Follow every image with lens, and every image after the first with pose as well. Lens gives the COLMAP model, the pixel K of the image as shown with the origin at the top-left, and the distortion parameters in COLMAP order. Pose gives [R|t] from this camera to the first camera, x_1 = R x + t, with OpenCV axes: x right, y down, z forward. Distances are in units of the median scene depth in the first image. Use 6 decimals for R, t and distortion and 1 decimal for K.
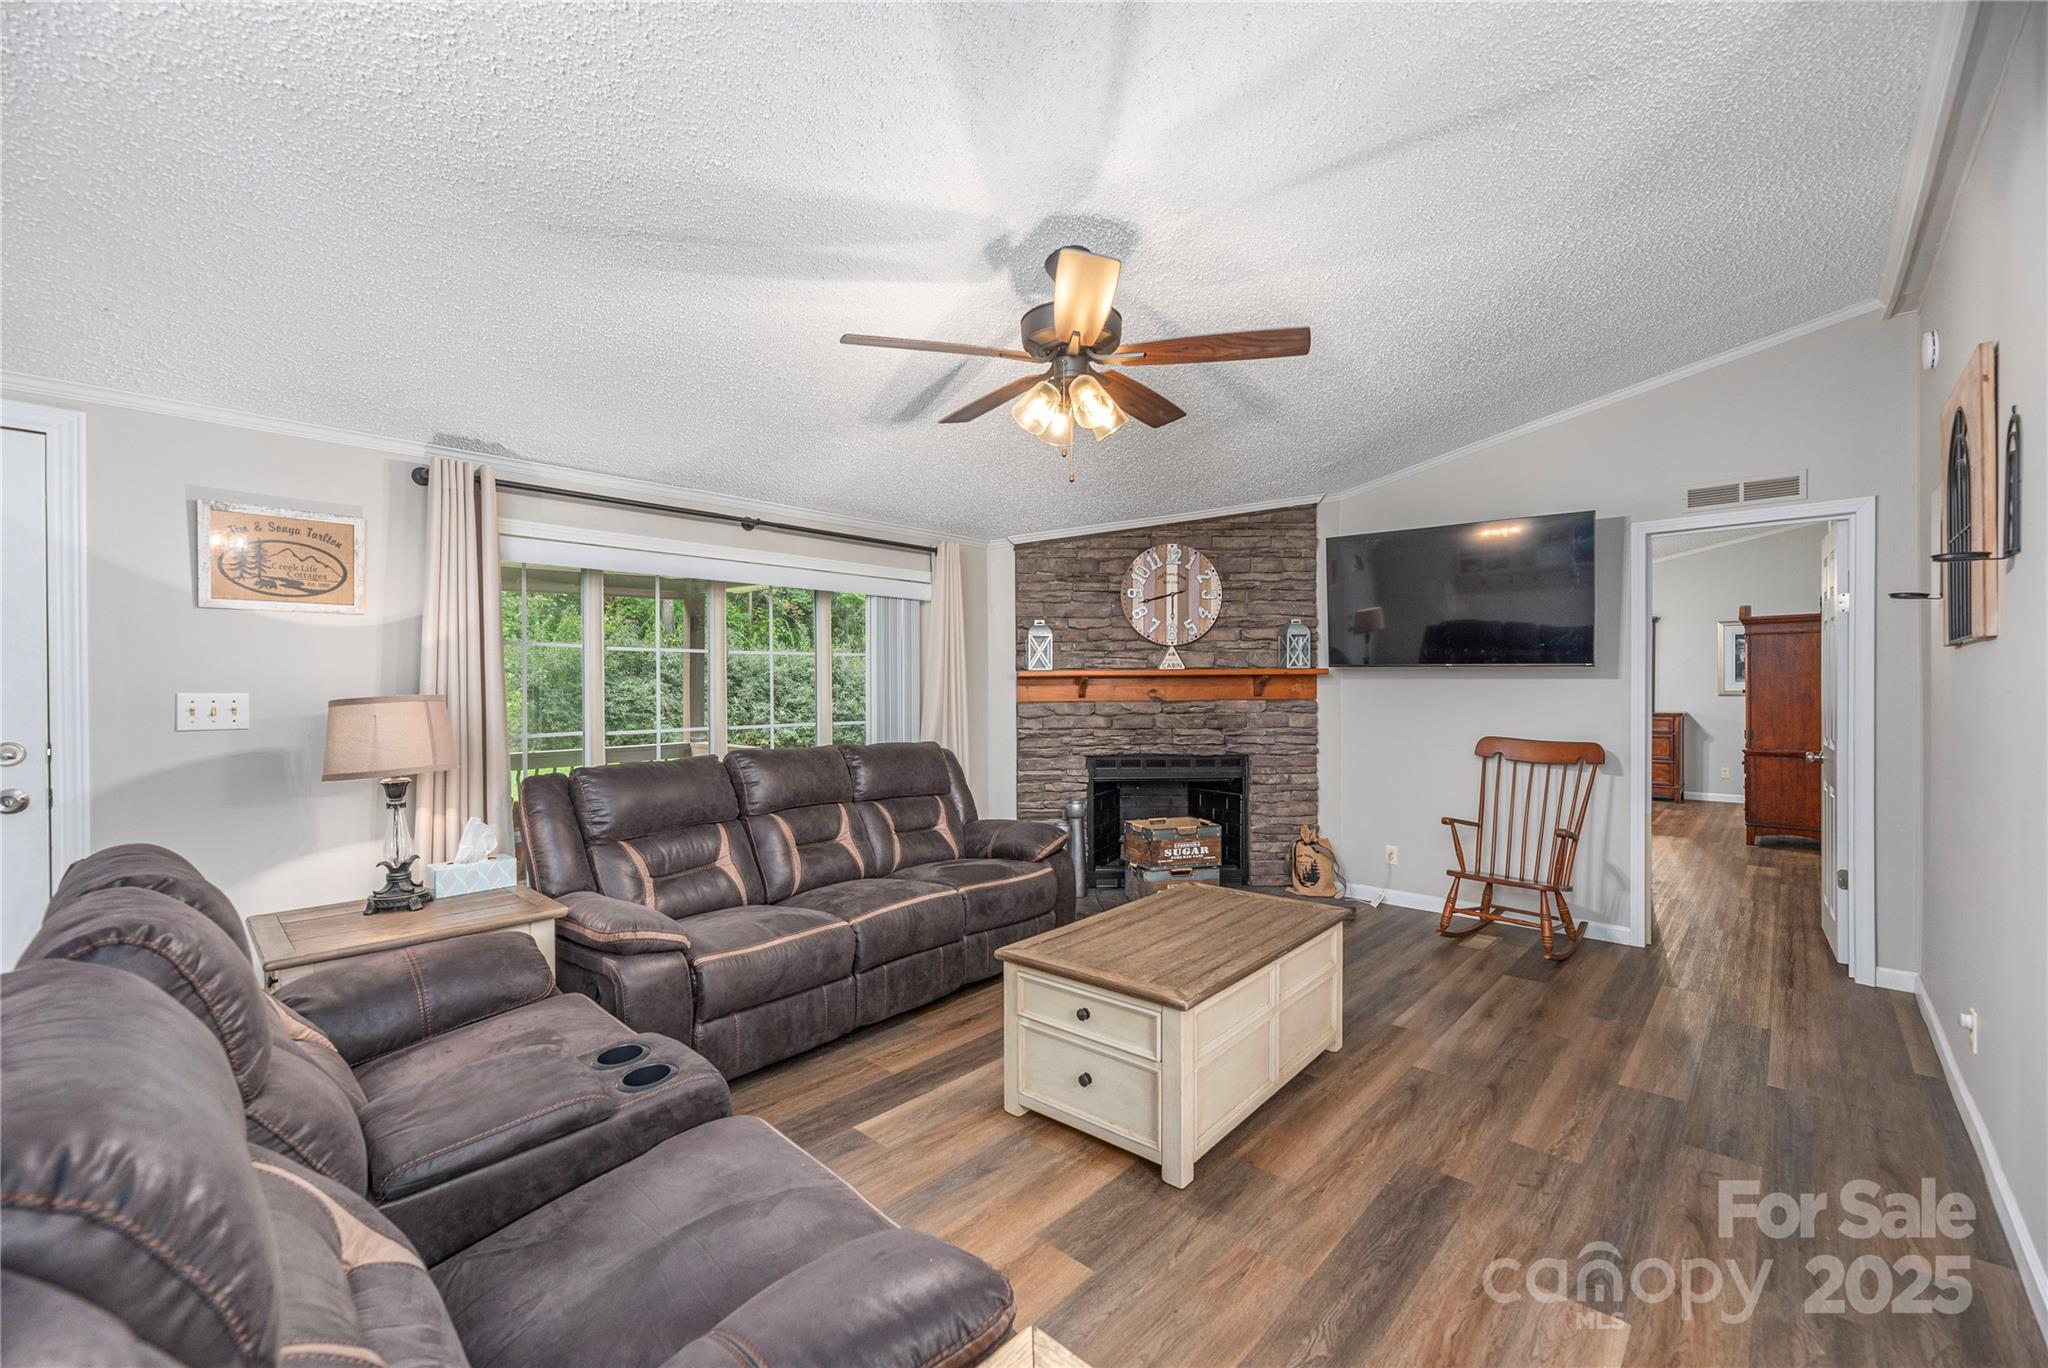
lens RADIAL K [[833.2, 0, 1020.4], [0, 833.2, 685.8], [0, 0, 1]] dist [-0.002629, -0.000395]
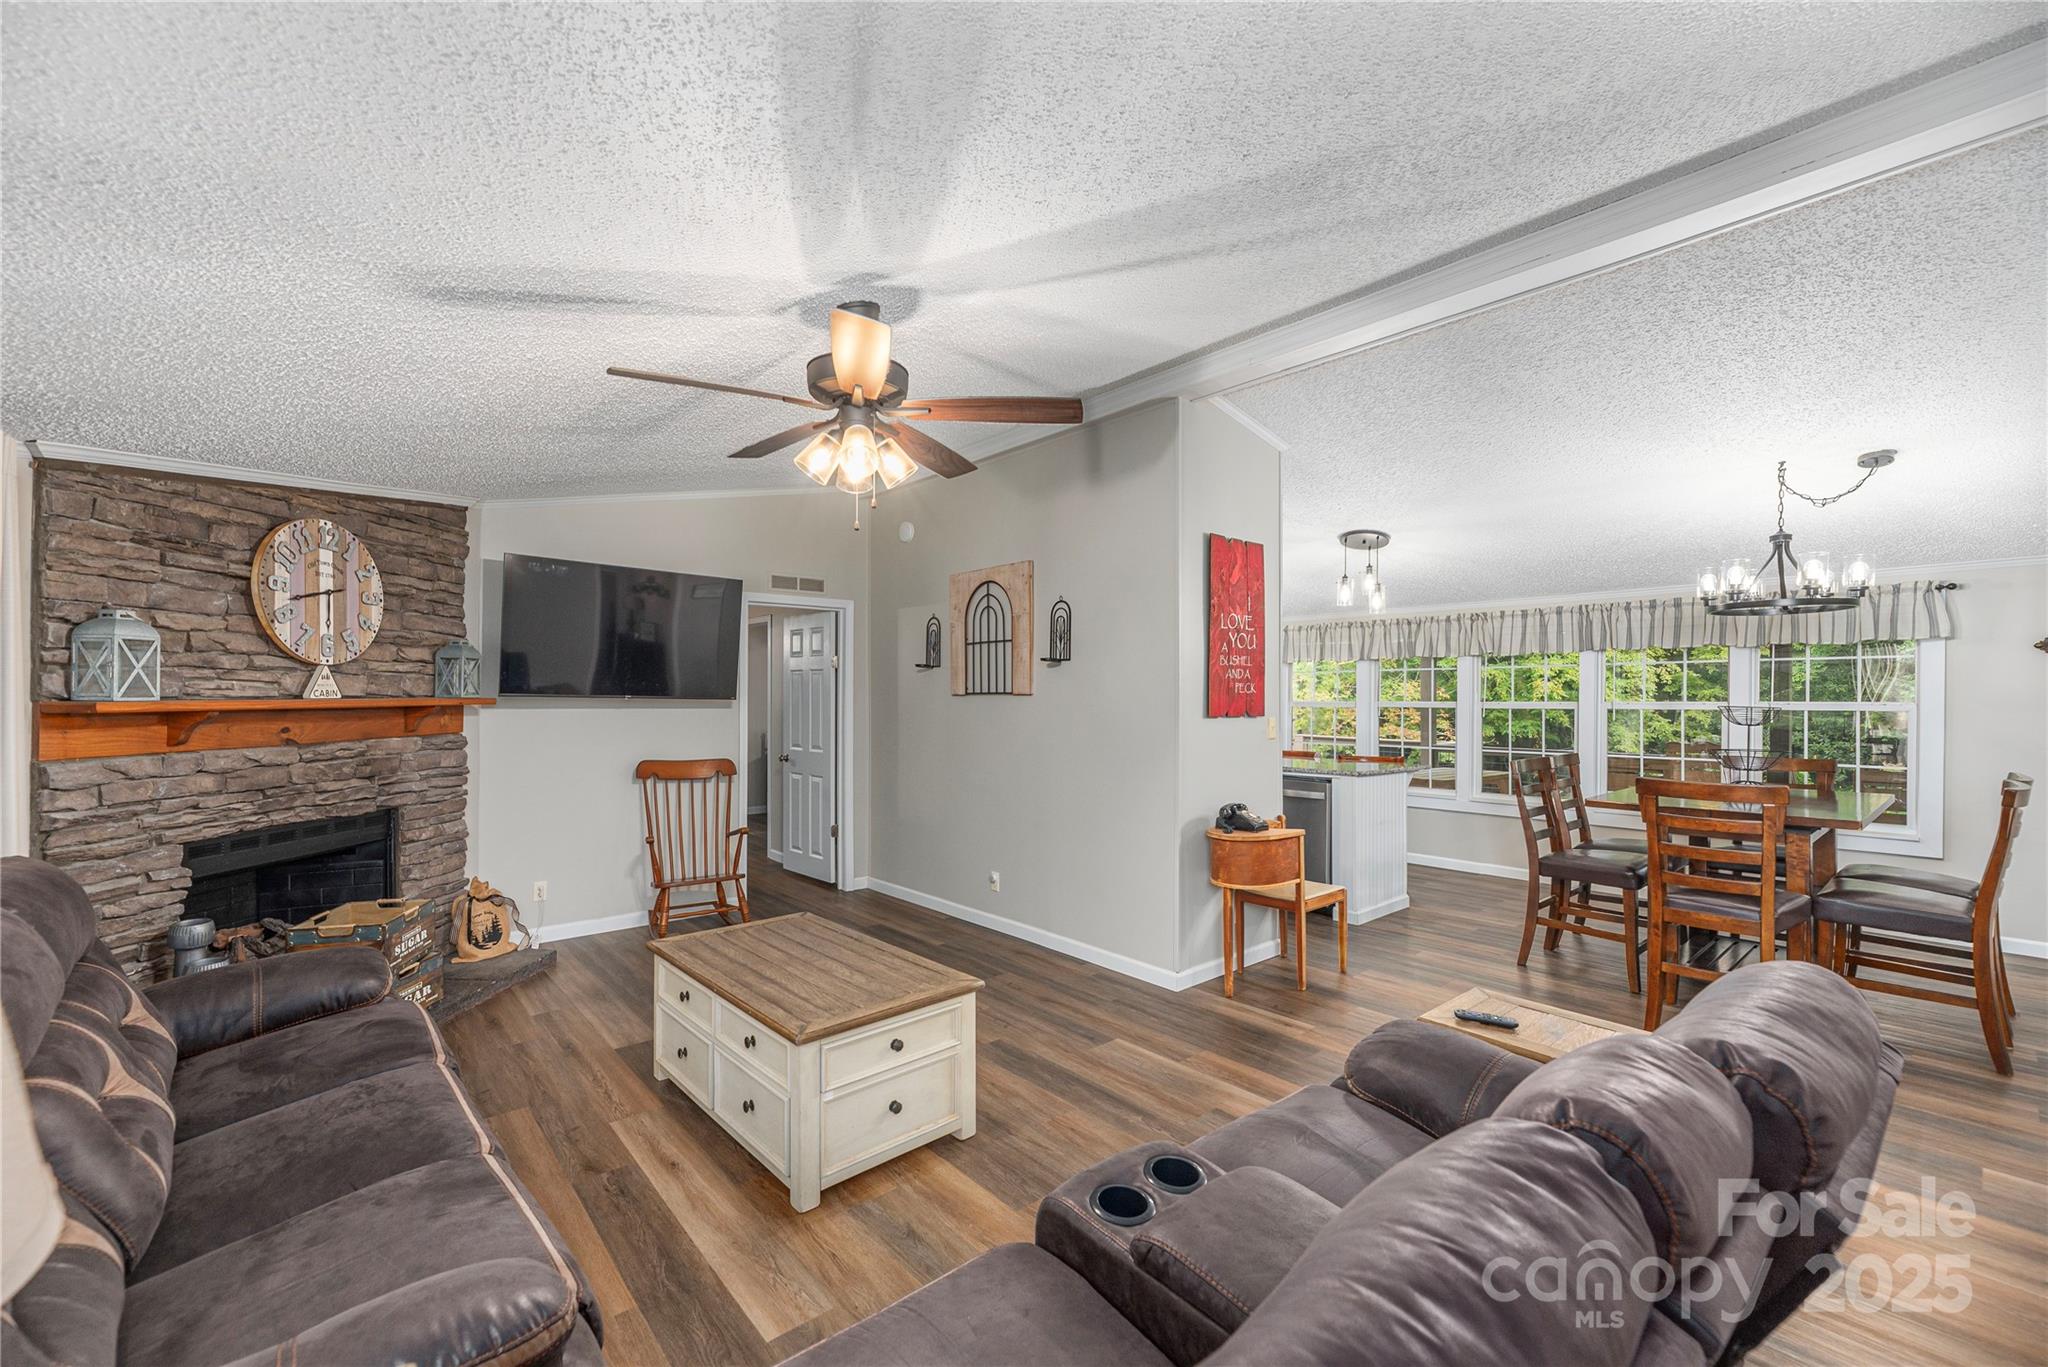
lens RADIAL K [[833.2, 0, 1013.0], [0, 833.2, 693.1], [0, 0, 1]] dist [-0.002629, -0.000395]
pose [[0.121705, 0.007261, 0.992540, -0.443214], [-0.001878, 0.999973, -0.007085, -0.020616], [-0.992564, -0.001002, 0.121716, 0.336475]]
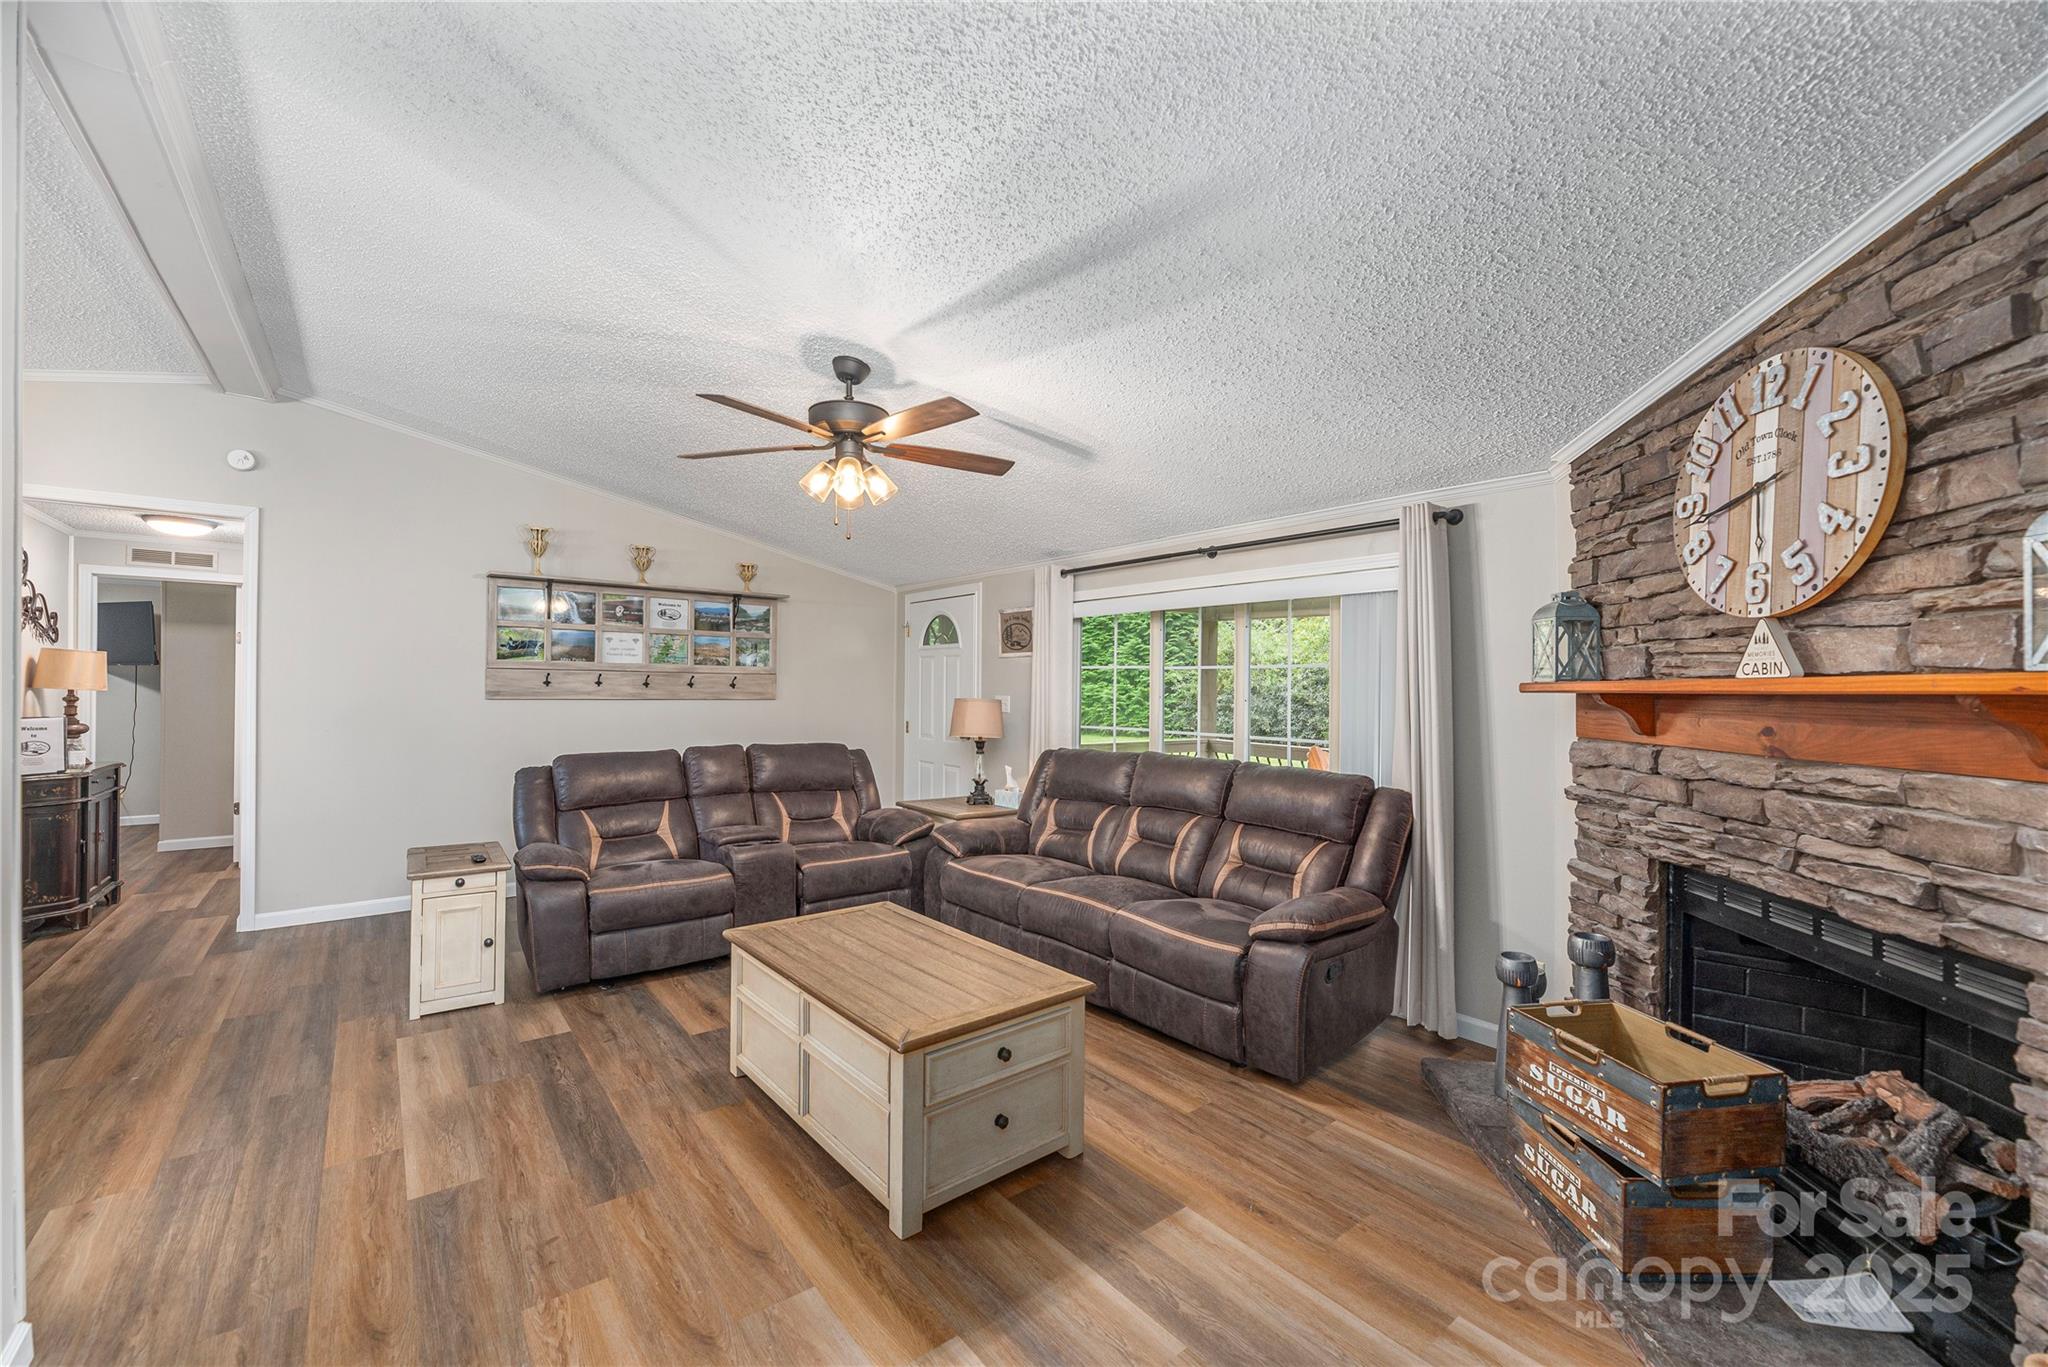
lens RADIAL K [[833.2, 0, 1030.0], [0, 833.2, 684.6], [0, 0, 1]] dist [-0.002629, -0.000395]
pose [[-0.153895, 0.001839, -0.988086, 0.620873], [-0.009199, 0.999952, 0.003294, -0.015059], [0.988044, 0.009597, -0.153871, 0.716206]]
